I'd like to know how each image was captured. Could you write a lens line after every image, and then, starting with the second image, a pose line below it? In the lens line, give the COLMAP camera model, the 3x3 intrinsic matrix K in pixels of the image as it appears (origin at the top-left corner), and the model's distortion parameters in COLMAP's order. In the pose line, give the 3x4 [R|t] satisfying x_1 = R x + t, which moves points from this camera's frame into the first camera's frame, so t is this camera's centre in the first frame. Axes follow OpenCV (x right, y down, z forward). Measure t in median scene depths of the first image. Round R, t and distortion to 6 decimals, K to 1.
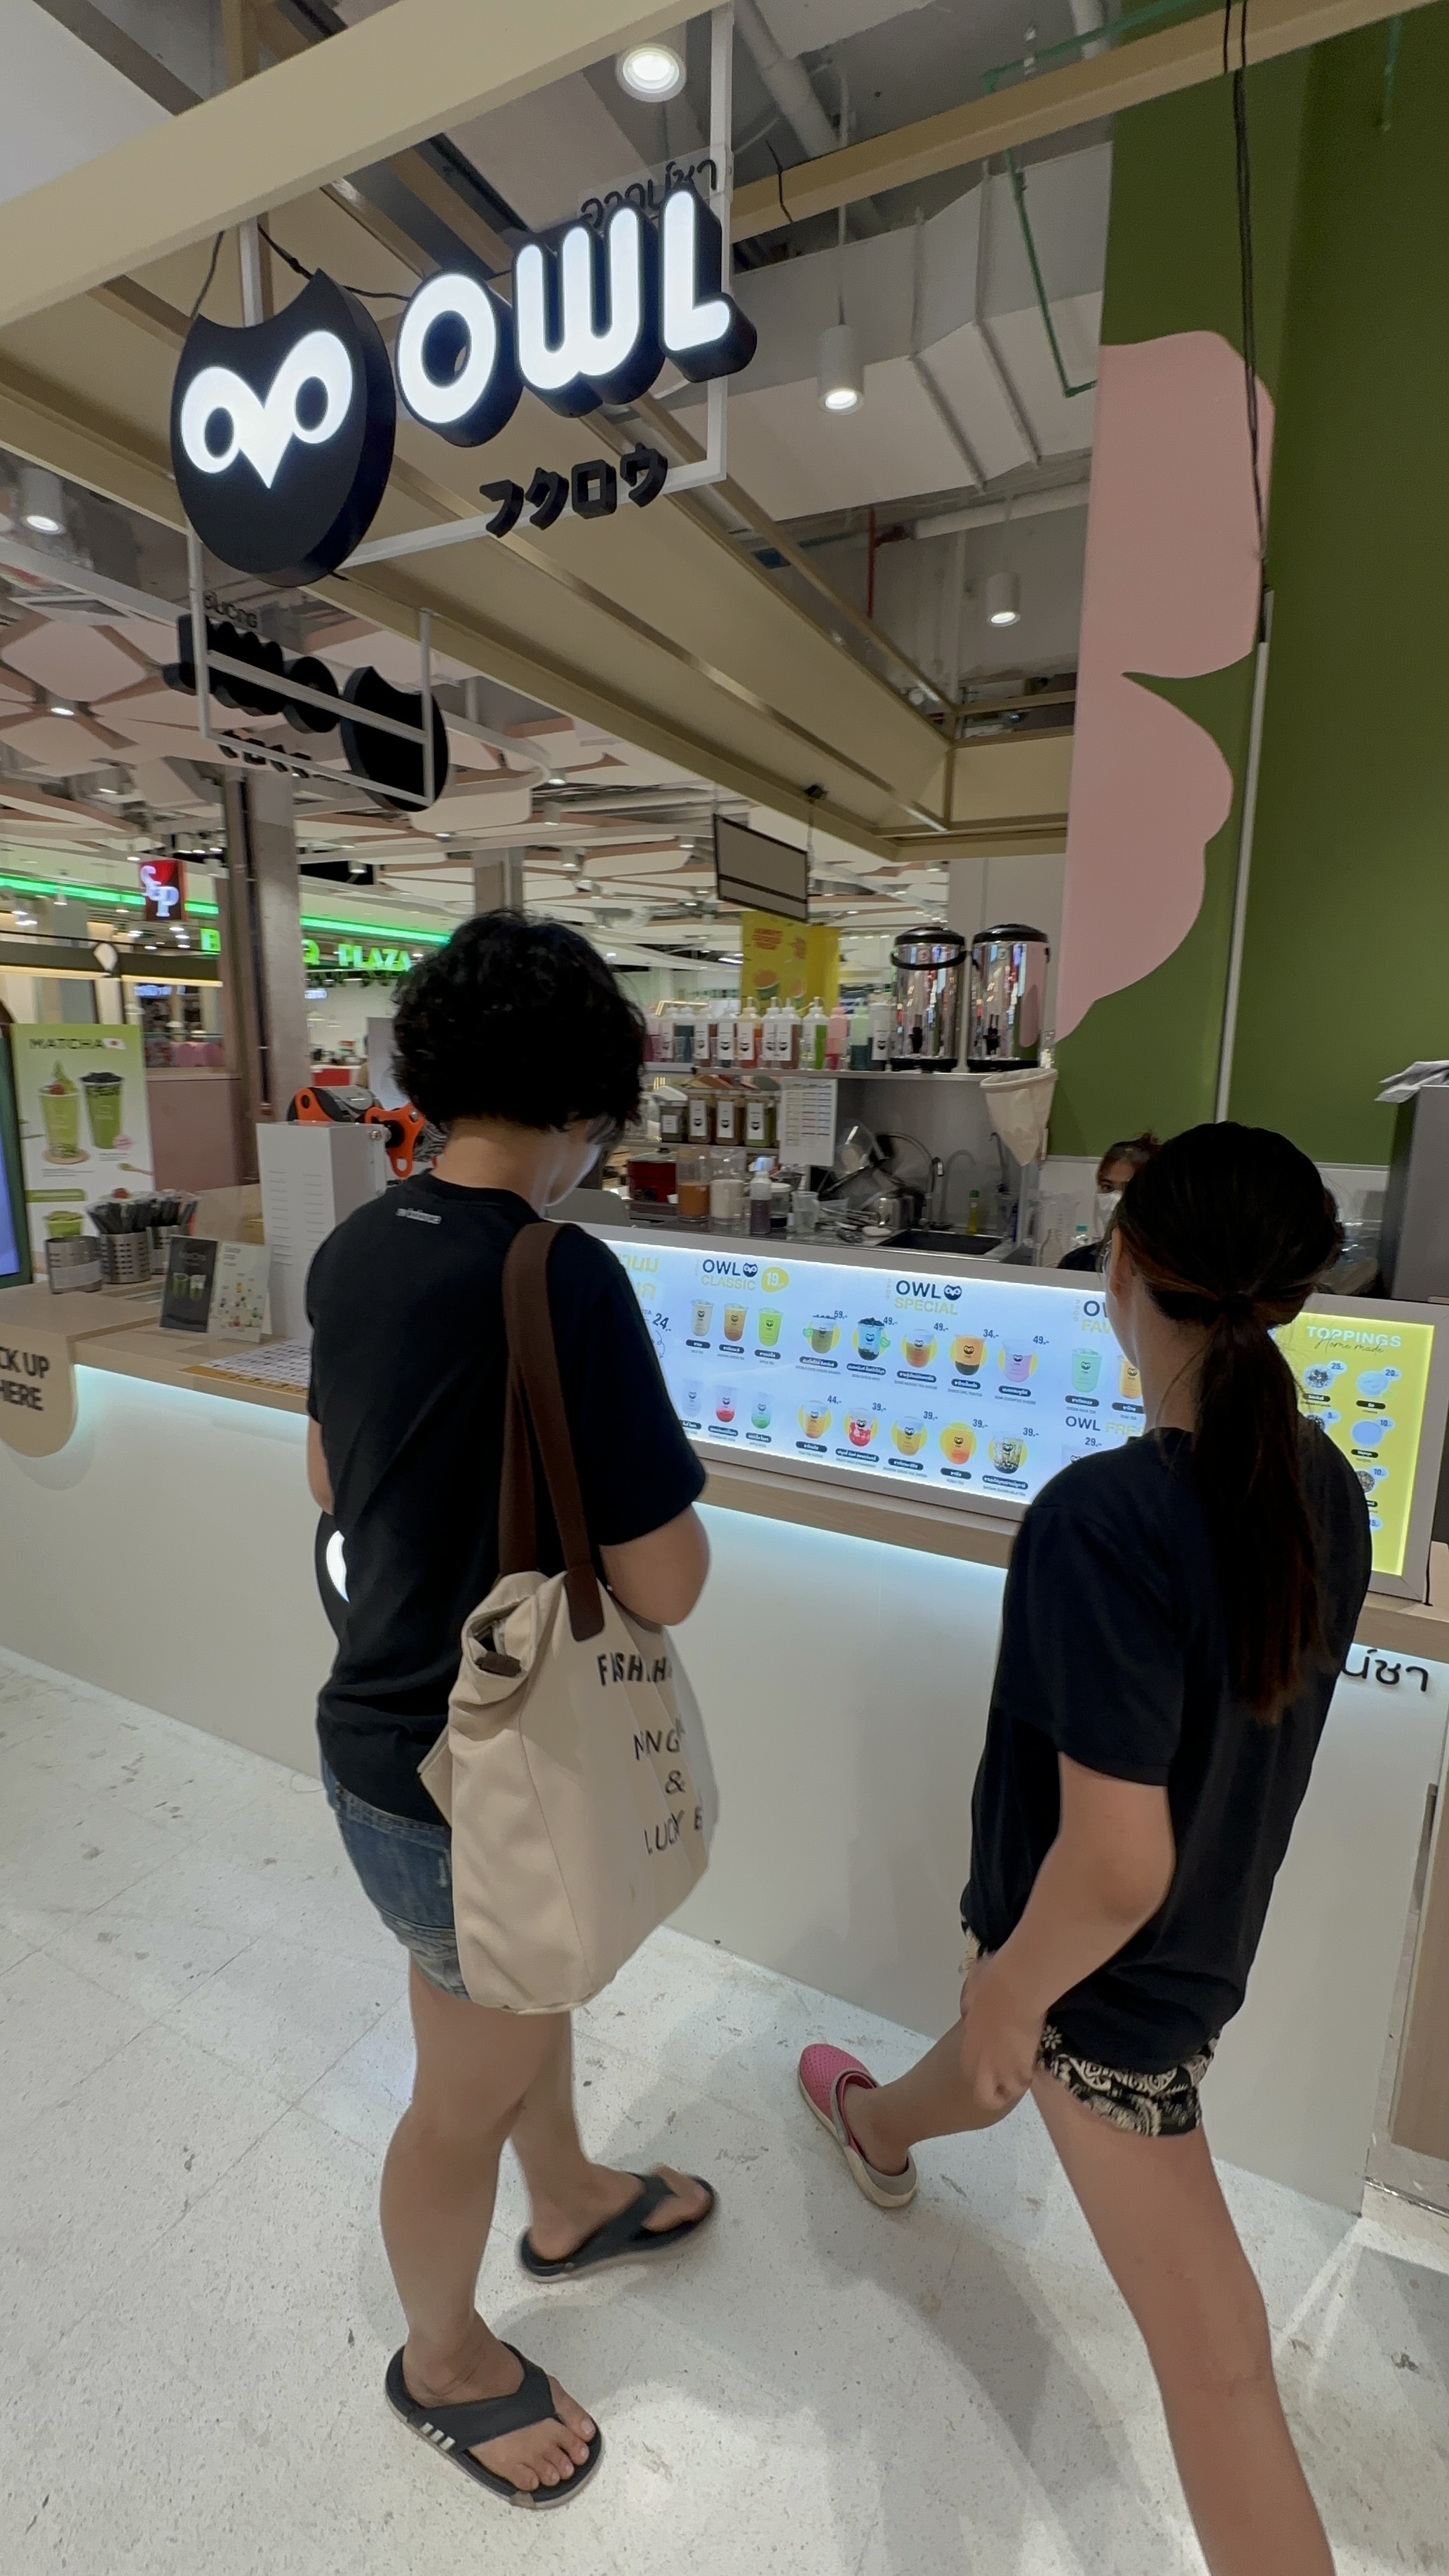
lens RADIAL K [[1130.7, 0, 726.4], [0, 1130.7, 1284.0], [0, 0, 1]] dist [-0.002406, 0.000386]
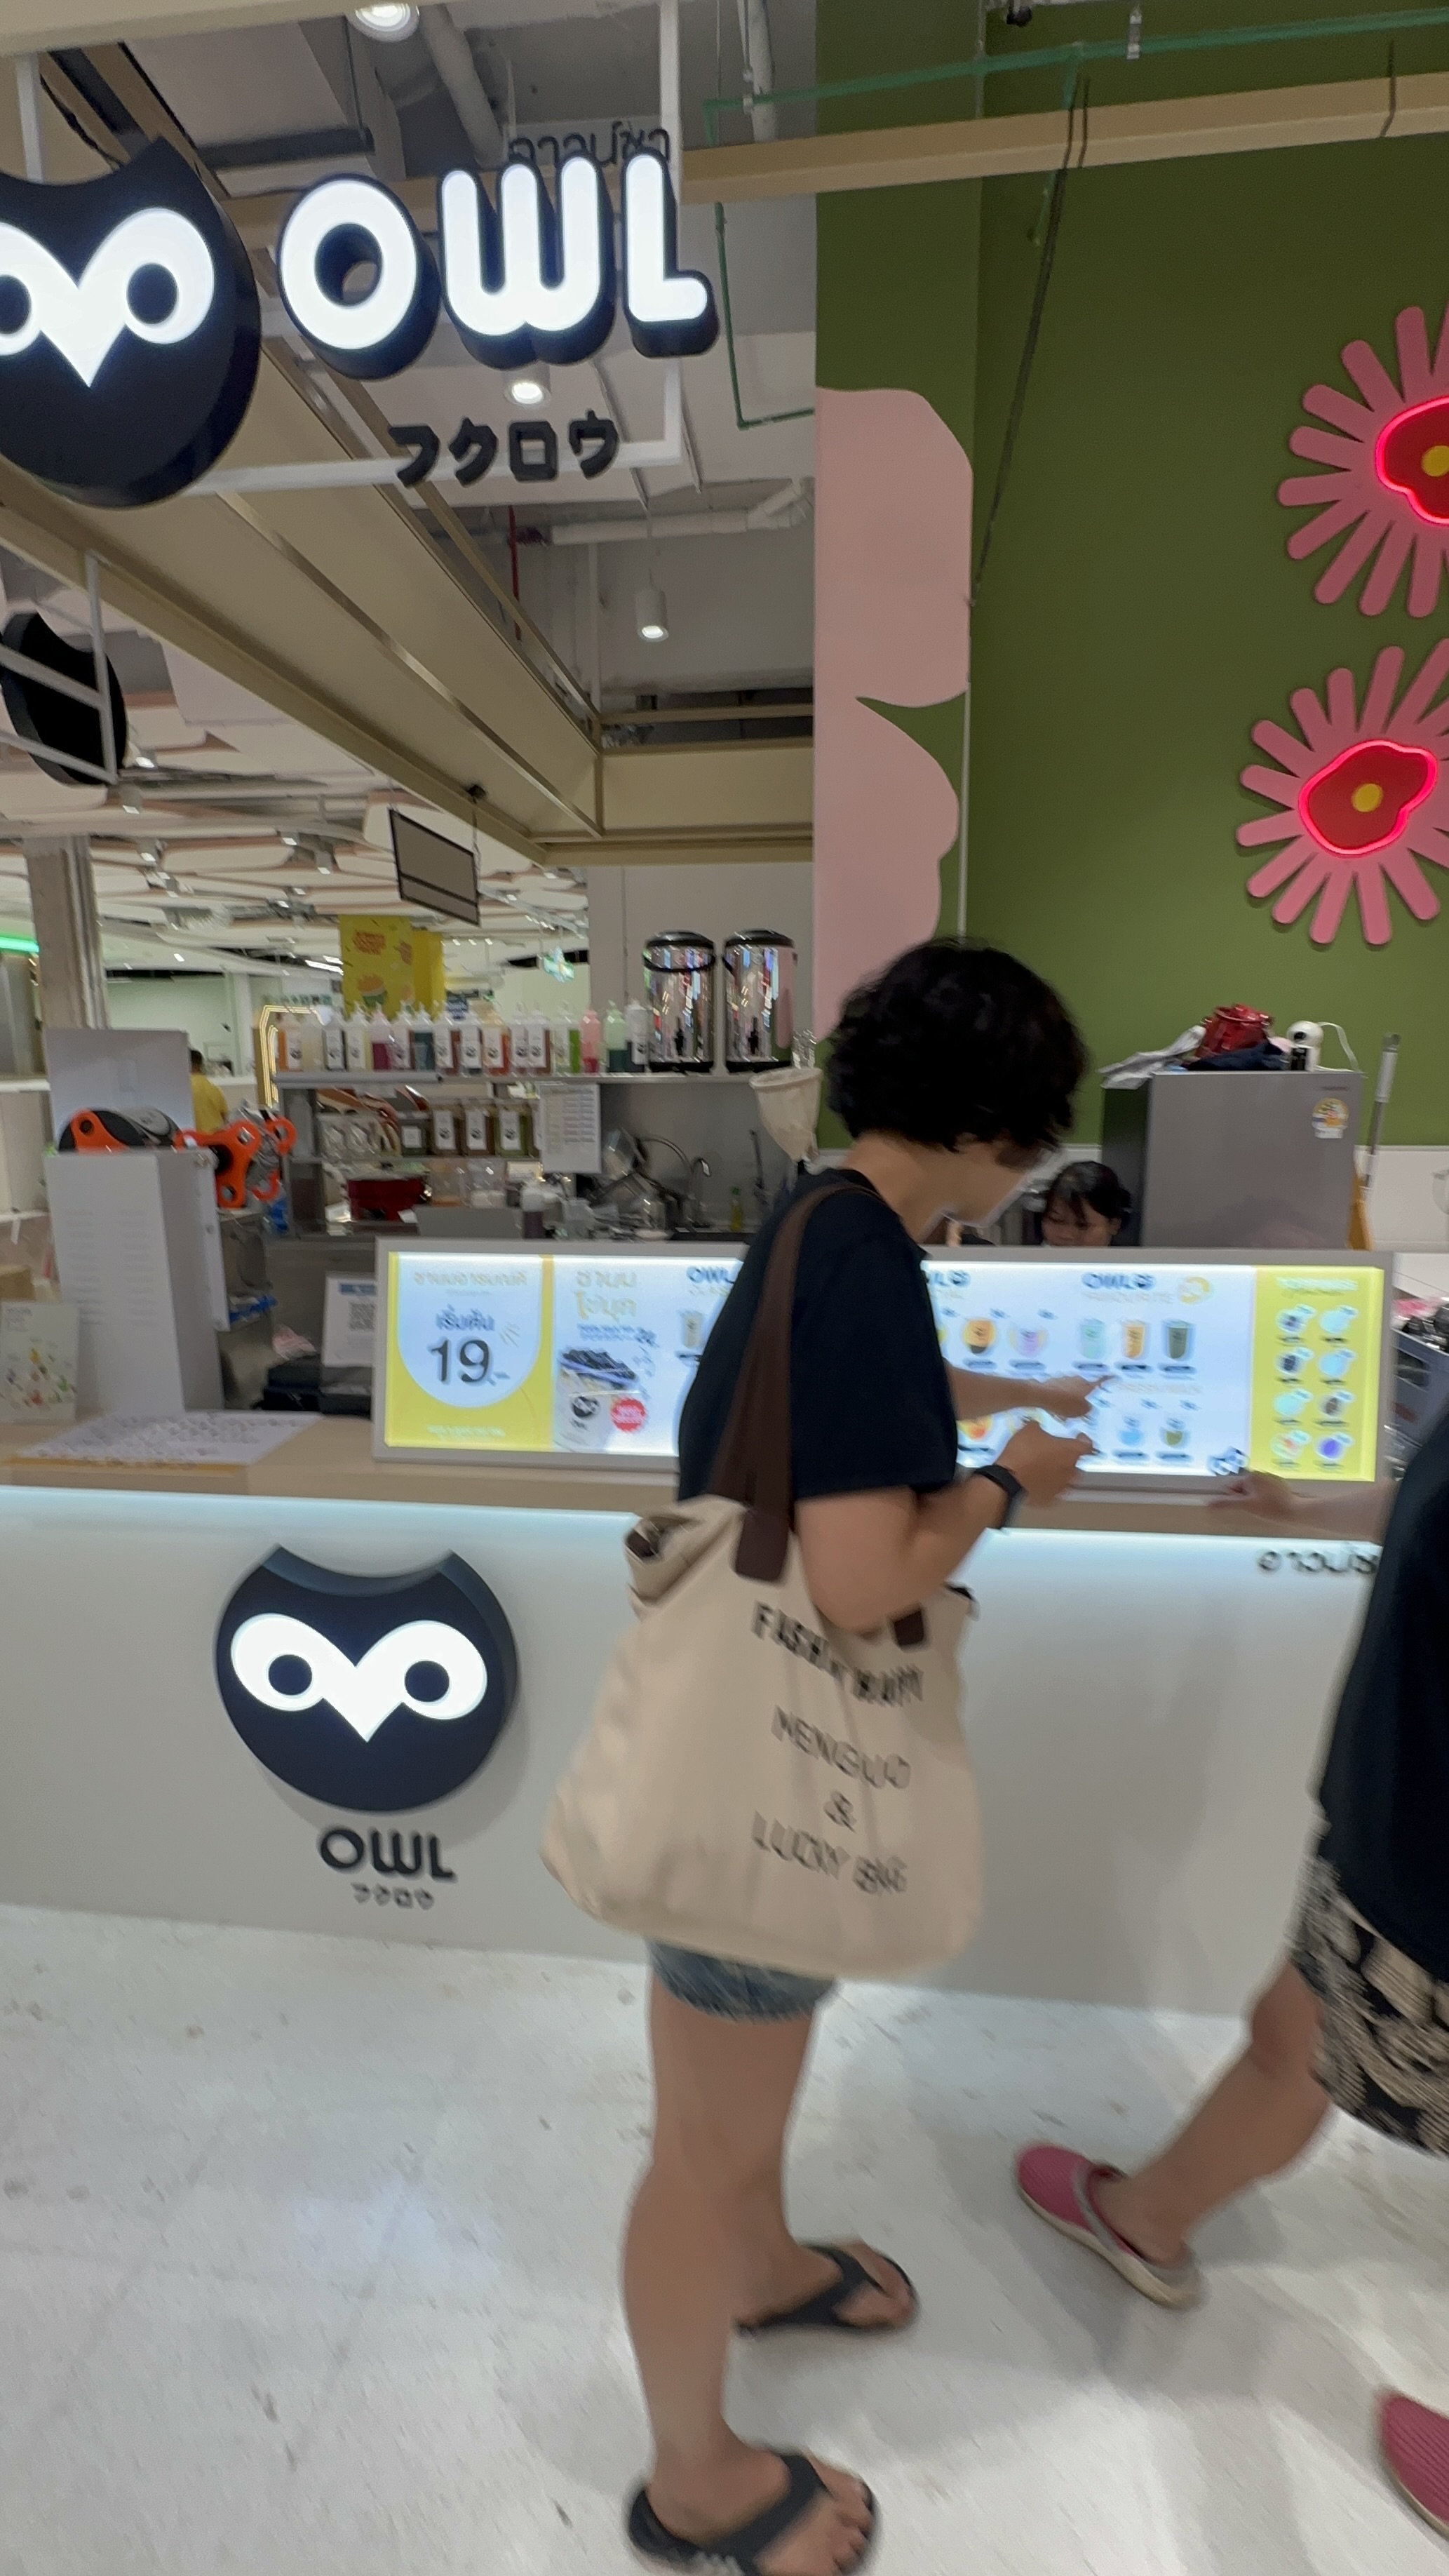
lens RADIAL K [[1130.7, 0, 728.5], [0, 1130.7, 1284.6], [0, 0, 1]] dist [-0.002406, 0.000386]
pose [[0.936360, -0.089059, 0.339555, -0.155191], [0.090693, 0.995817, 0.011088, -0.007699], [-0.339122, 0.020413, 0.940521, 0.038901]]
